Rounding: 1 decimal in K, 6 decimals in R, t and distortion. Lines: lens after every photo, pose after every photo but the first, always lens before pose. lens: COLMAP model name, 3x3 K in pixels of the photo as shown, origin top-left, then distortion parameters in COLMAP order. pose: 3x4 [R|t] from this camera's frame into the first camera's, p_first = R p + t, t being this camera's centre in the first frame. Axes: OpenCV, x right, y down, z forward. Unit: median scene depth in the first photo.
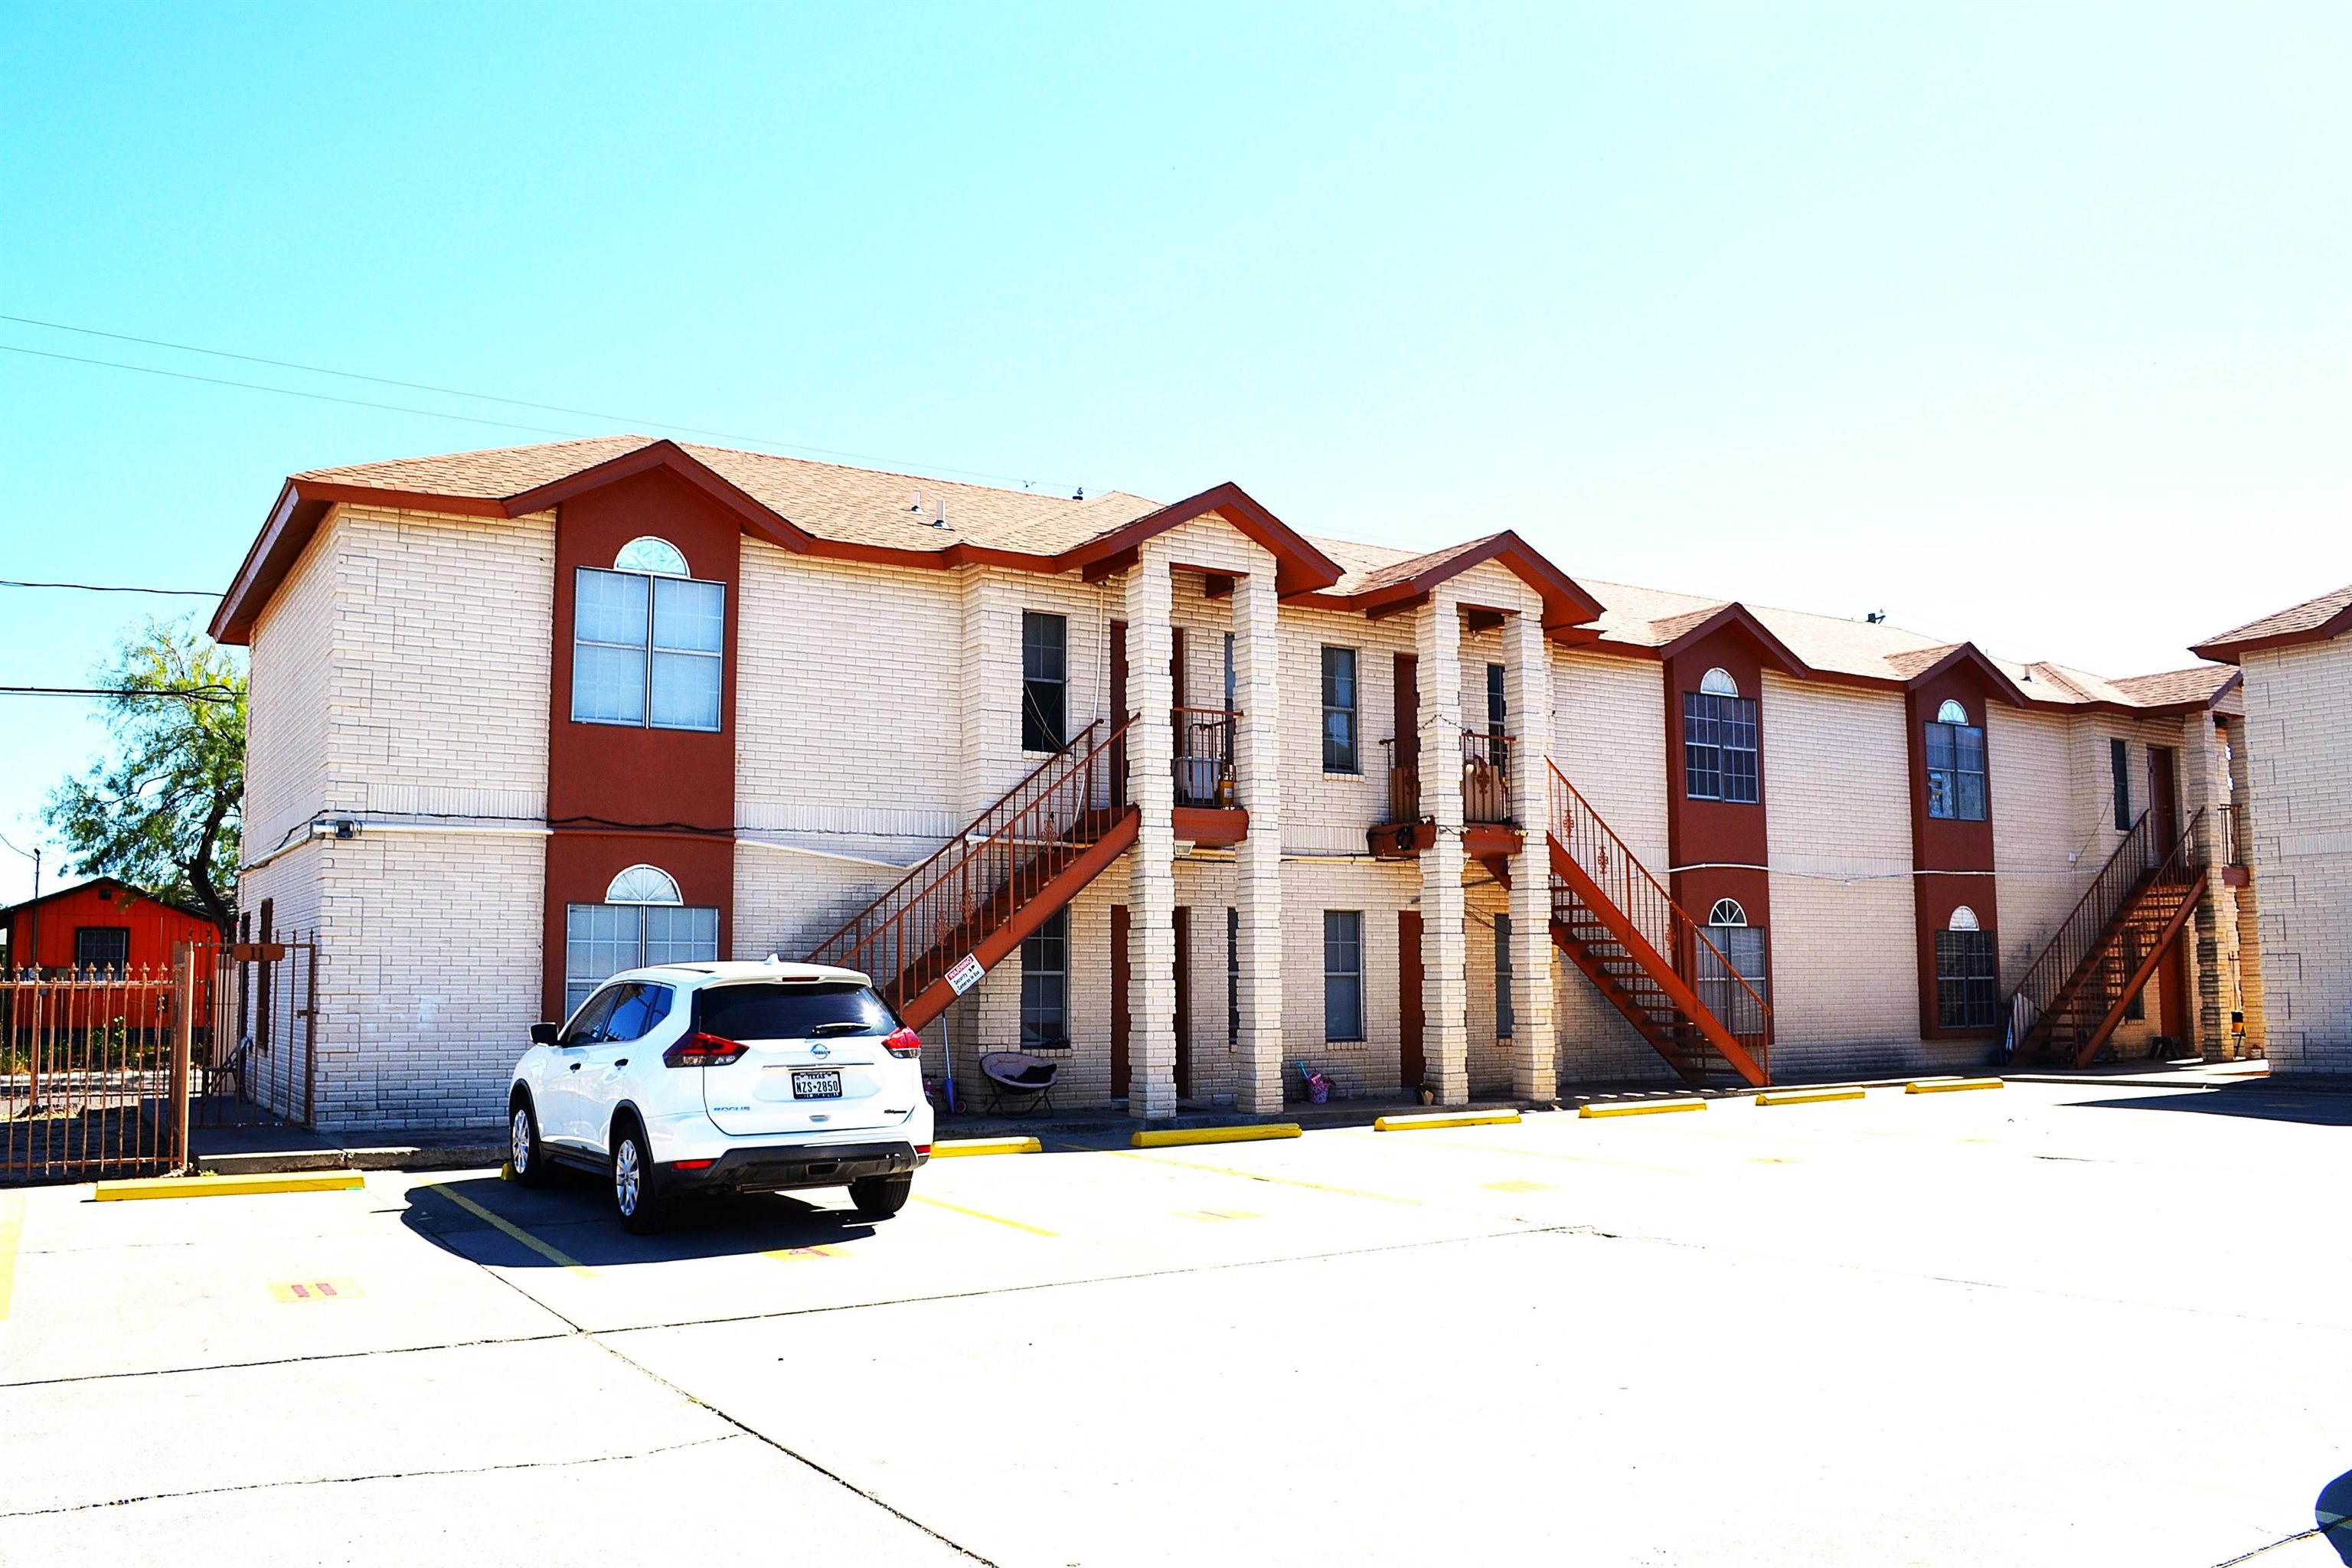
lens RADIAL K [[1856.9, 0, 1176.0], [0, 1856.9, 784.0], [0, 0, 1]] dist [-0.067464, 0.000720]
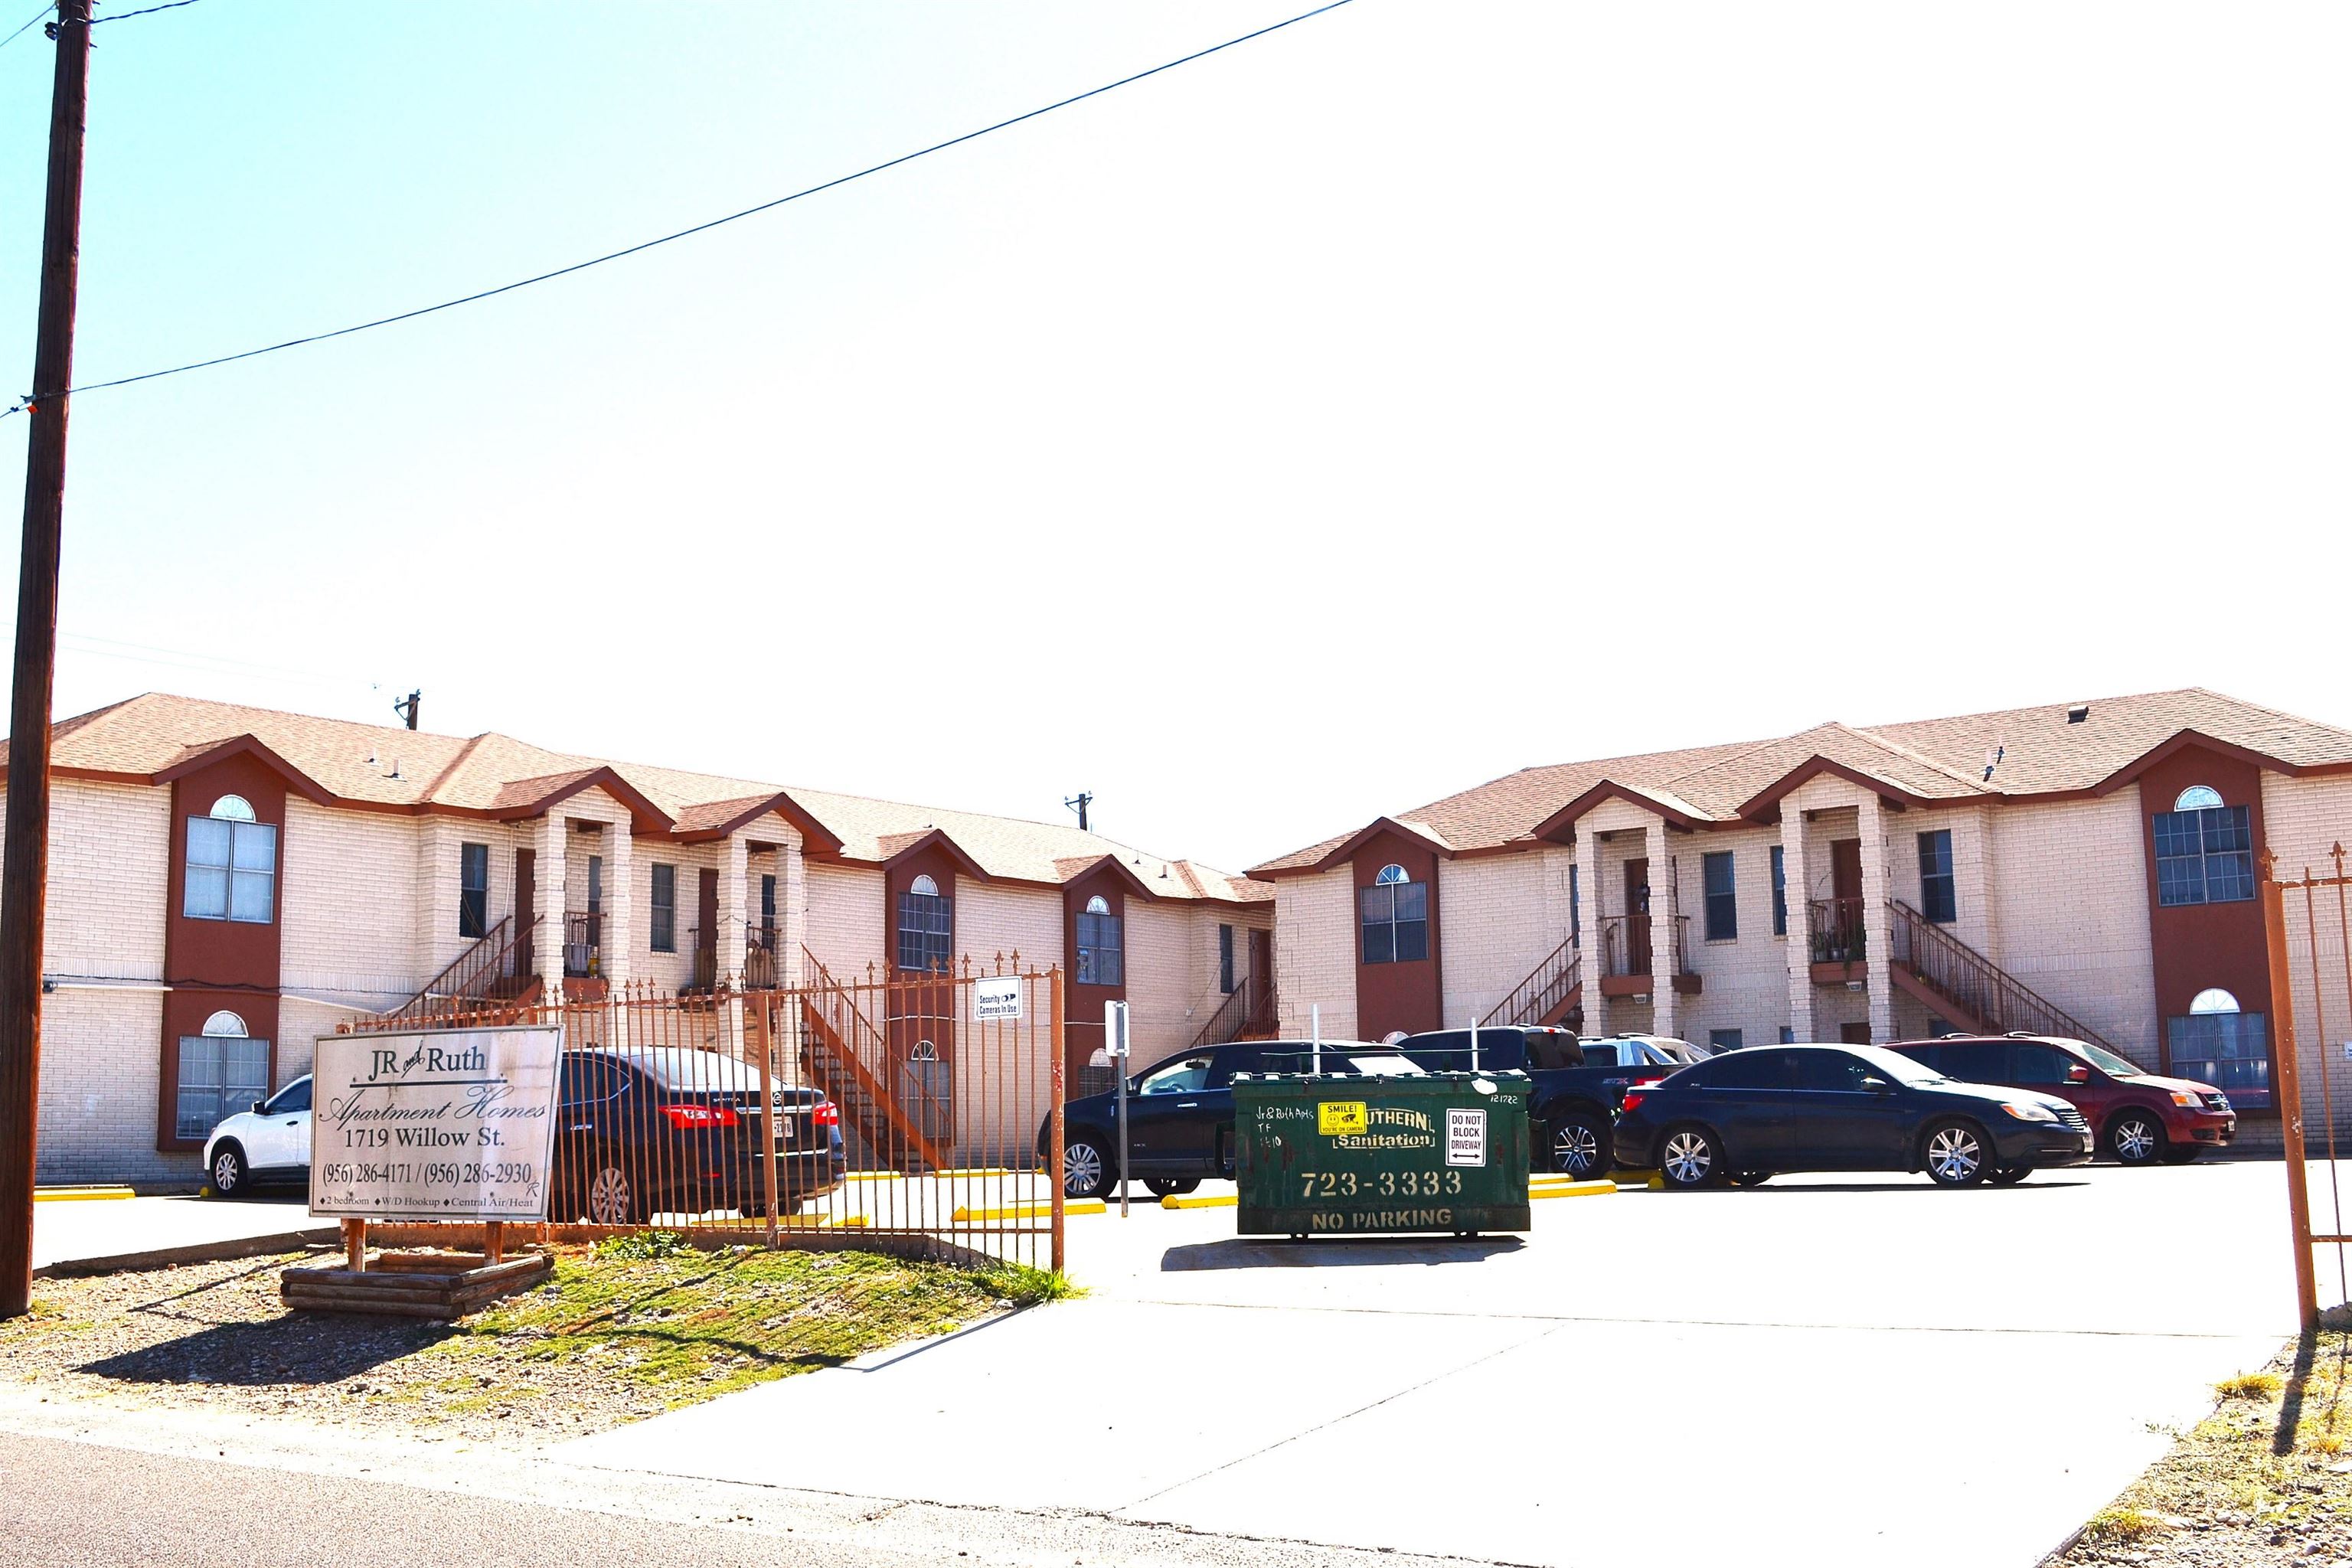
lens RADIAL K [[2489.7, 0, 1176.0], [0, 2489.7, 784.0], [0, 0, 1]] dist [-0.061333, 0.010596]
pose [[0.936844, 0.042812, 0.347117, -0.233910], [-0.028503, 0.998524, -0.046228, -0.063509], [-0.348584, 0.033414, 0.936682, -1.055580]]
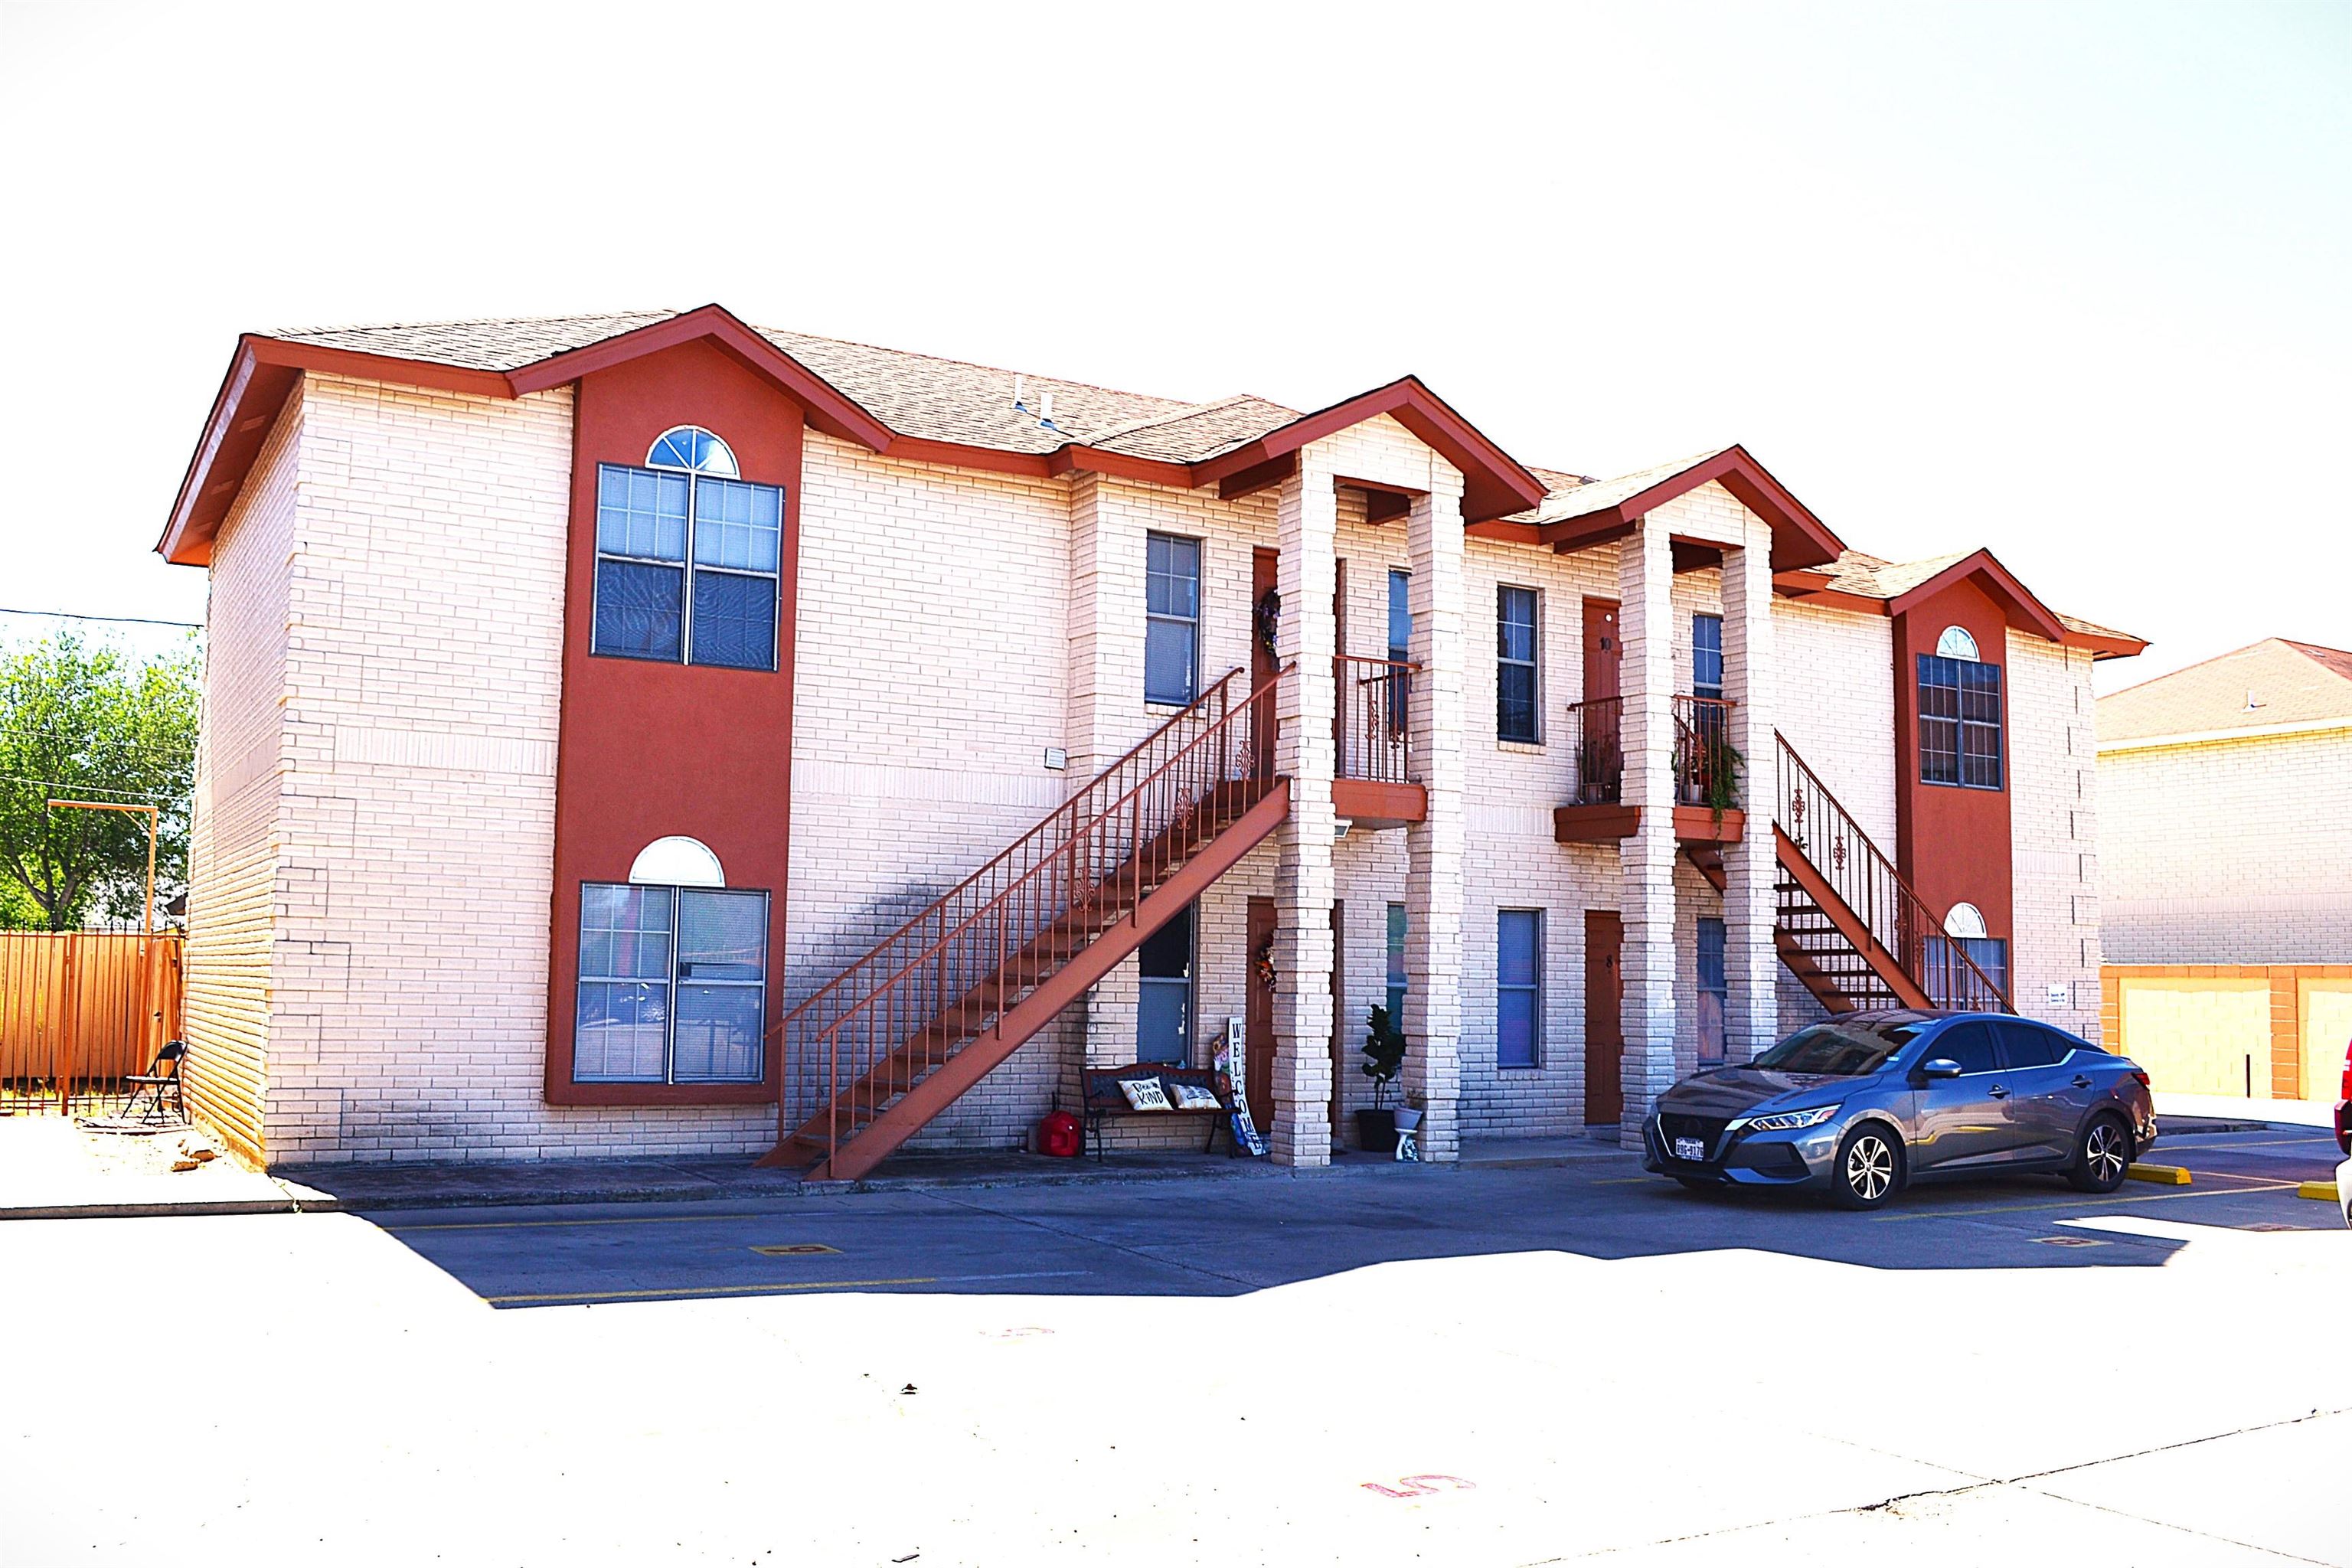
lens RADIAL K [[2009.2, 0, 1176.0], [0, 2009.2, 784.0], [0, 0, 1]] dist [-0.064015, -0.000828]
pose [[0.999587, 0.020061, -0.020579, -0.049313], [-0.019757, 0.999695, 0.014849, 0.003121], [0.020870, -0.014436, 0.999678, 0.124897]]
